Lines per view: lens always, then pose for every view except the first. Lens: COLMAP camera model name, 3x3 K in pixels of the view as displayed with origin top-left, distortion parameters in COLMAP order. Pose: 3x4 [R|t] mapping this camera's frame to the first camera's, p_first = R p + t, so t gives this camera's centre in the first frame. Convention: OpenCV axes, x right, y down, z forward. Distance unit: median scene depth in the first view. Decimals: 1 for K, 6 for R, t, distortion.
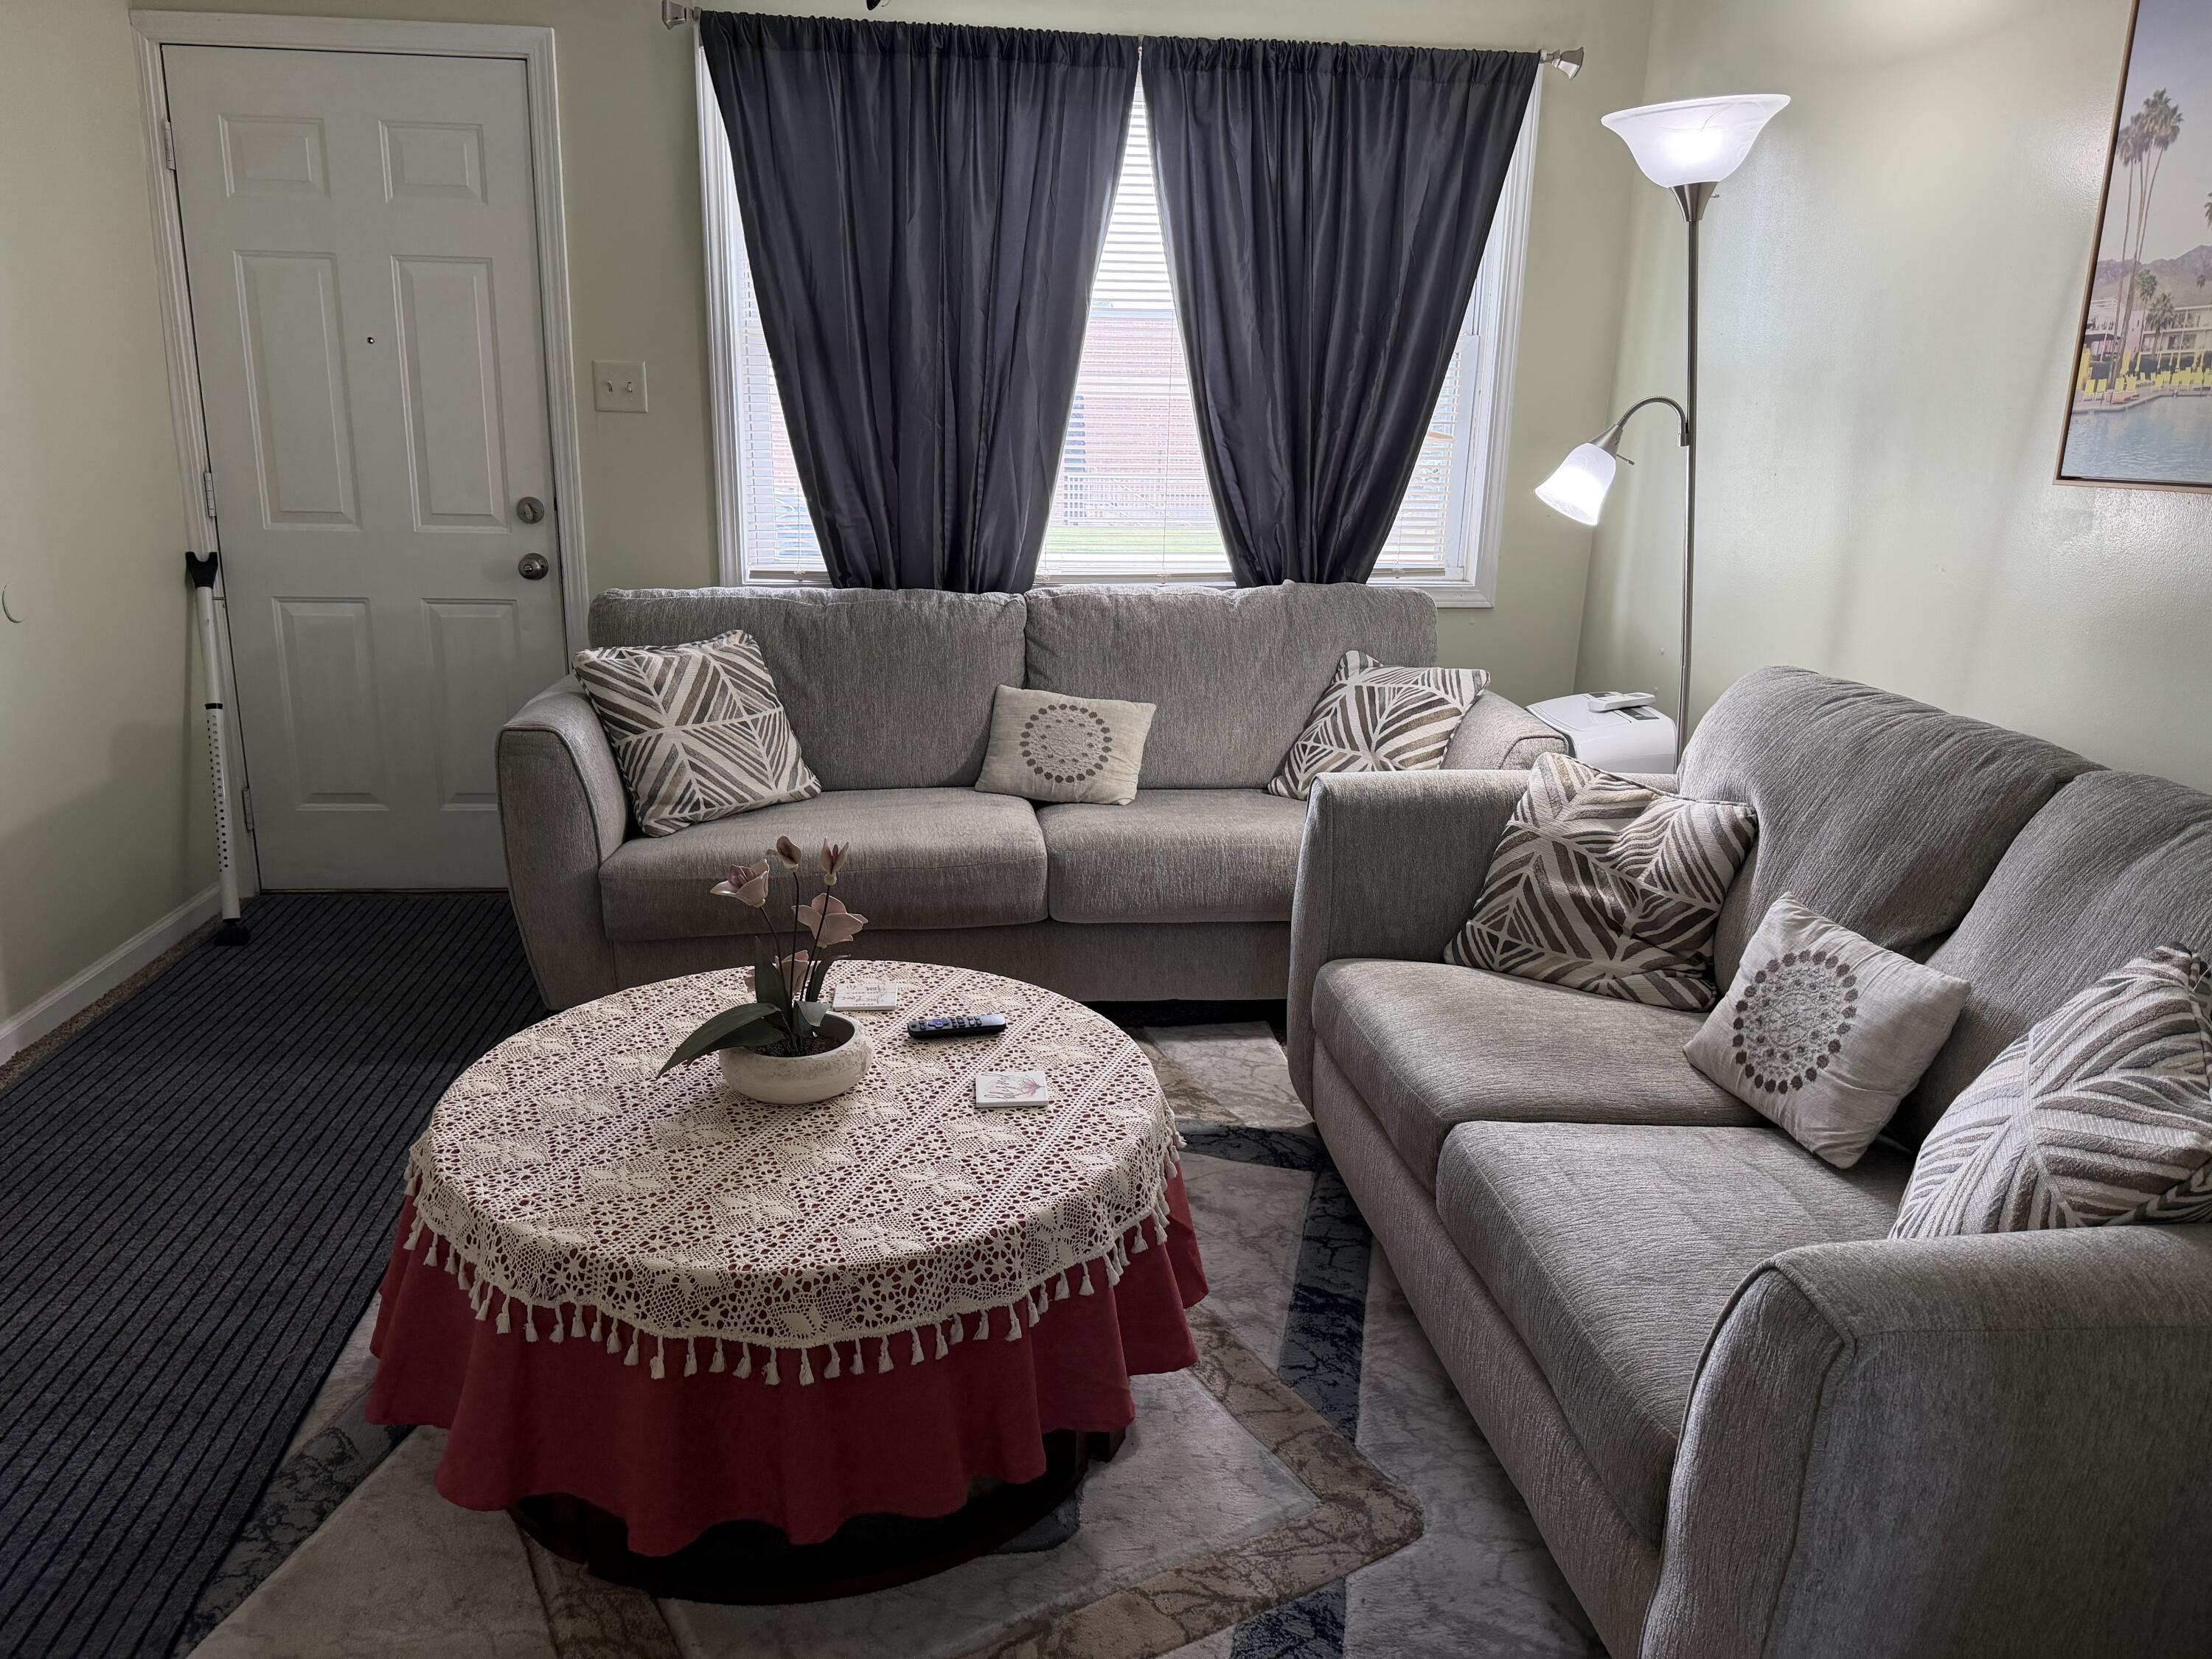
lens RADIAL K [[1545.0, 0, 1115.3], [0, 1545.0, 838.3], [0, 0, 1]] dist [0.063432, -0.055197]
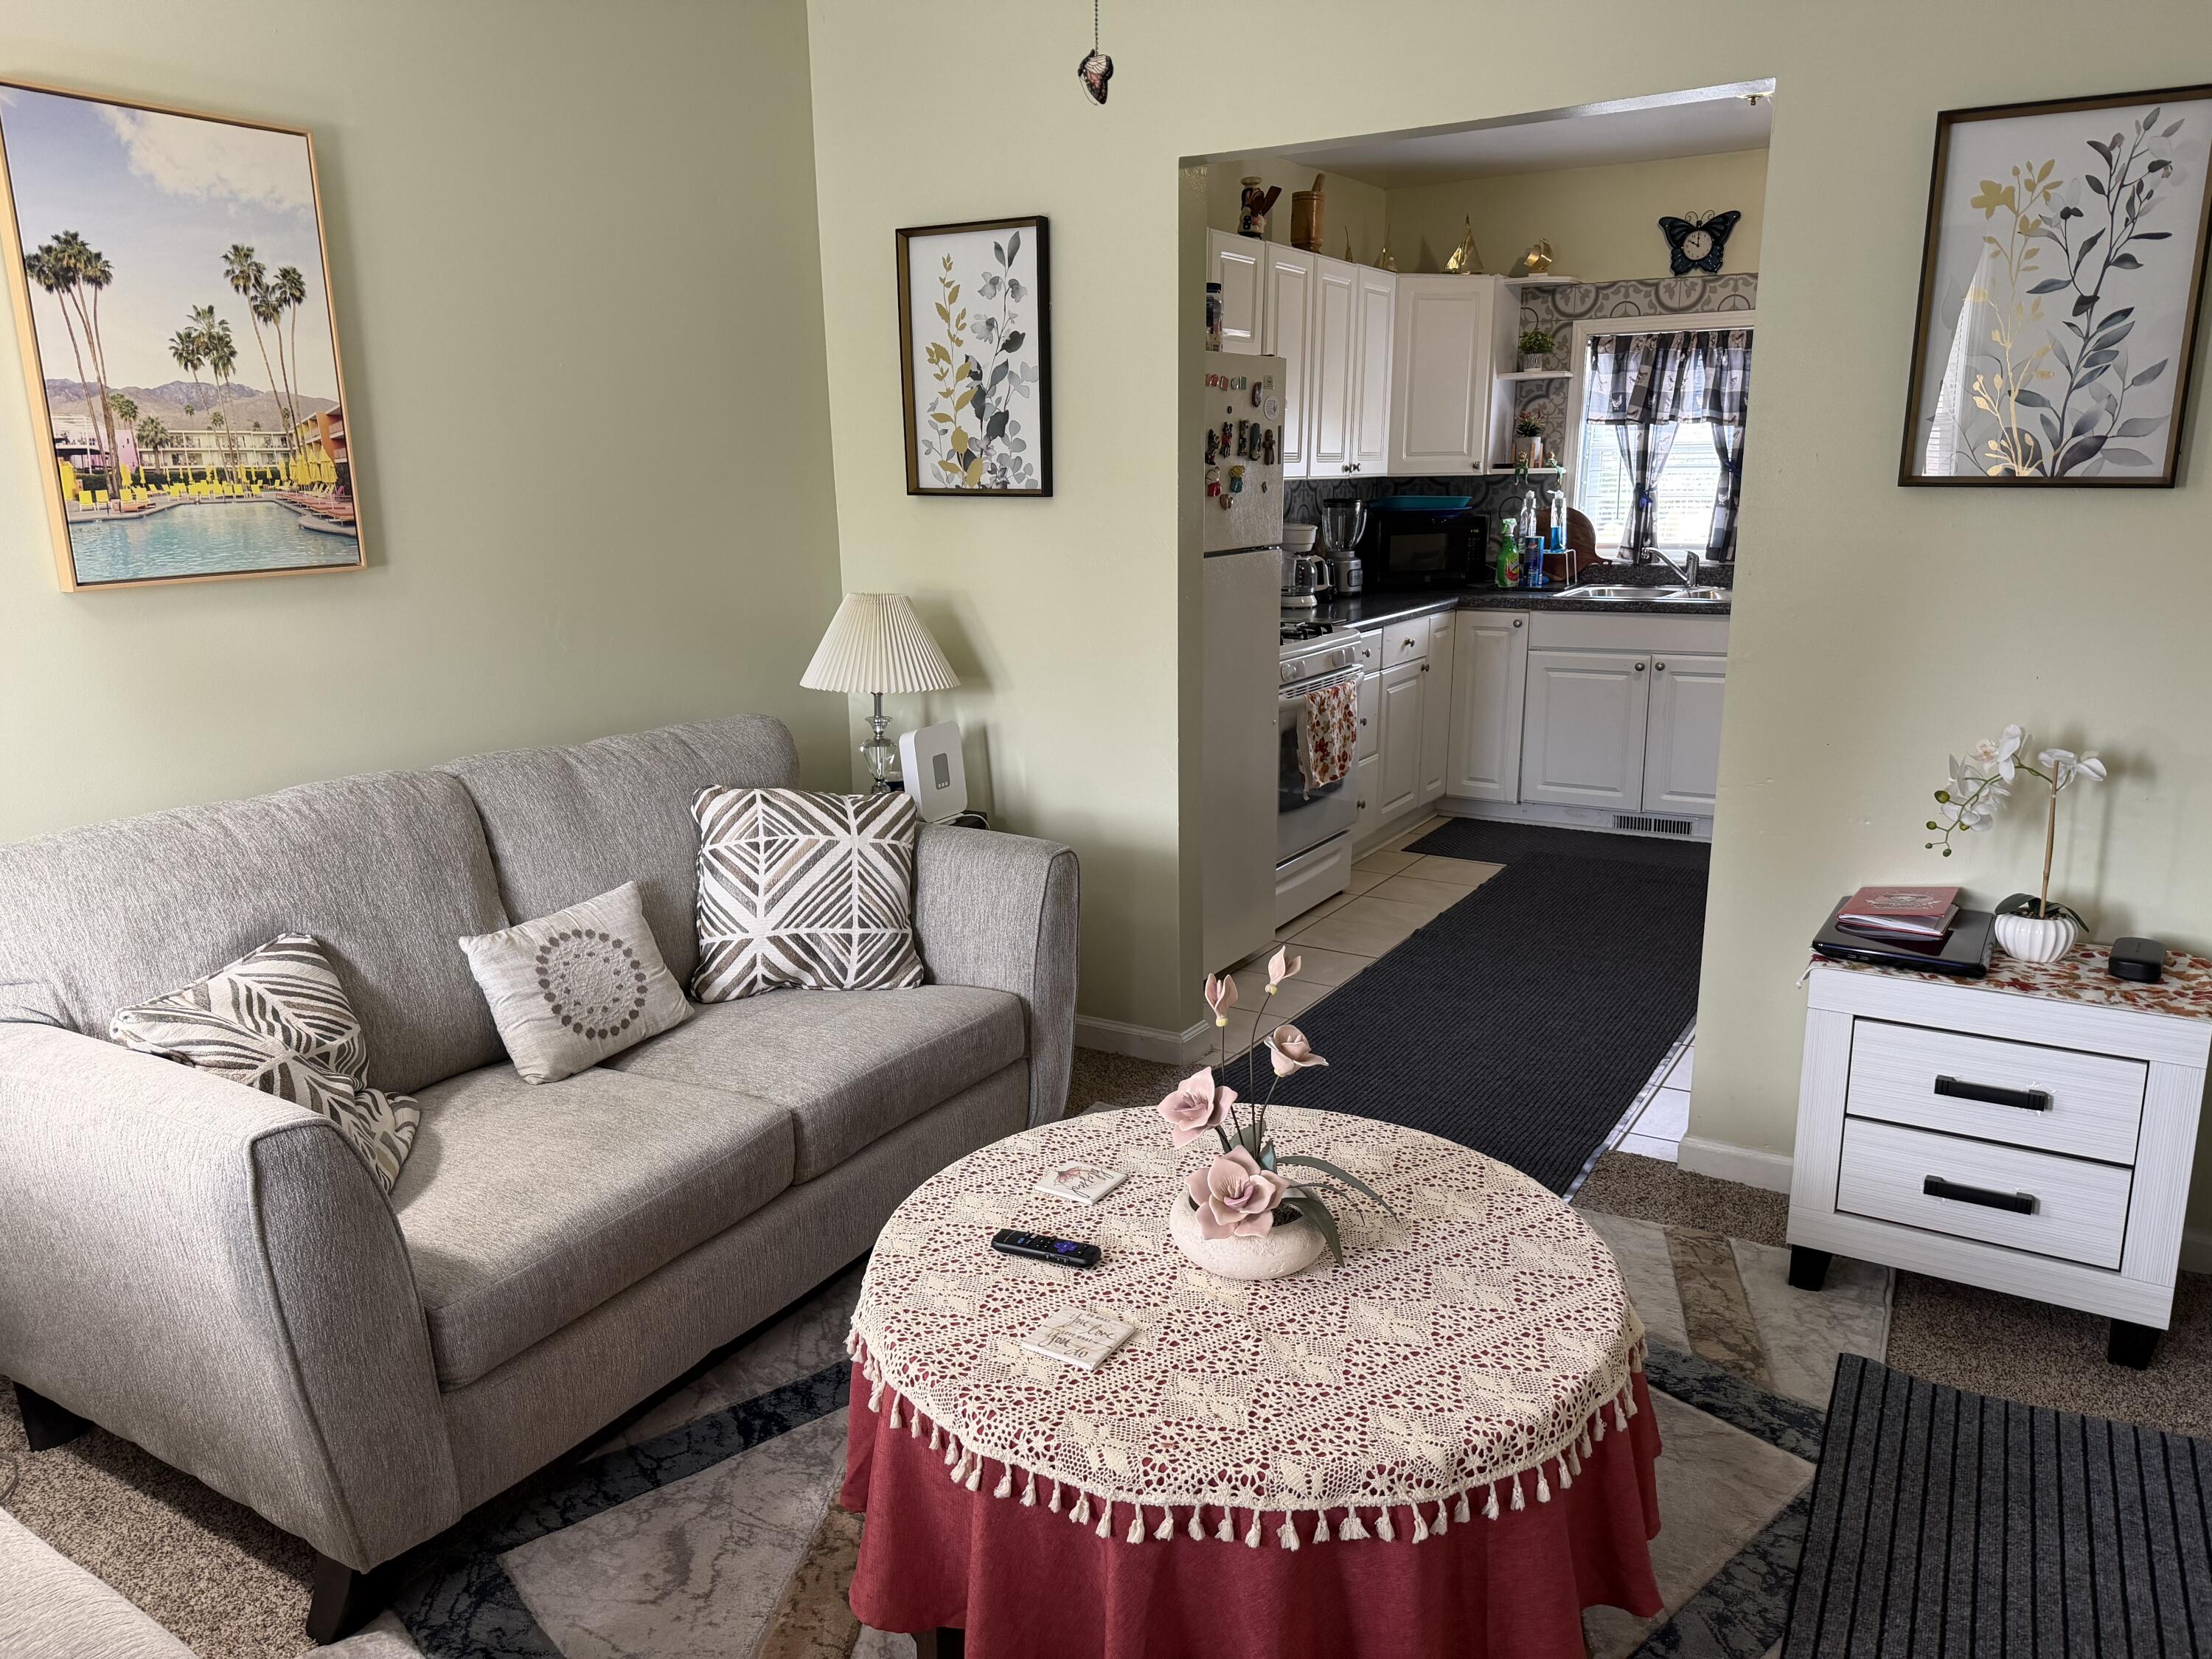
lens RADIAL K [[1545.0, 0, 1115.3], [0, 1545.0, 838.3], [0, 0, 1]] dist [0.063432, -0.055197]
pose [[-0.793545, -0.154368, 0.588607, -0.626826], [0.157436, 0.882271, 0.443635, -0.473767], [-0.587793, 0.444712, -0.675818, 1.500749]]
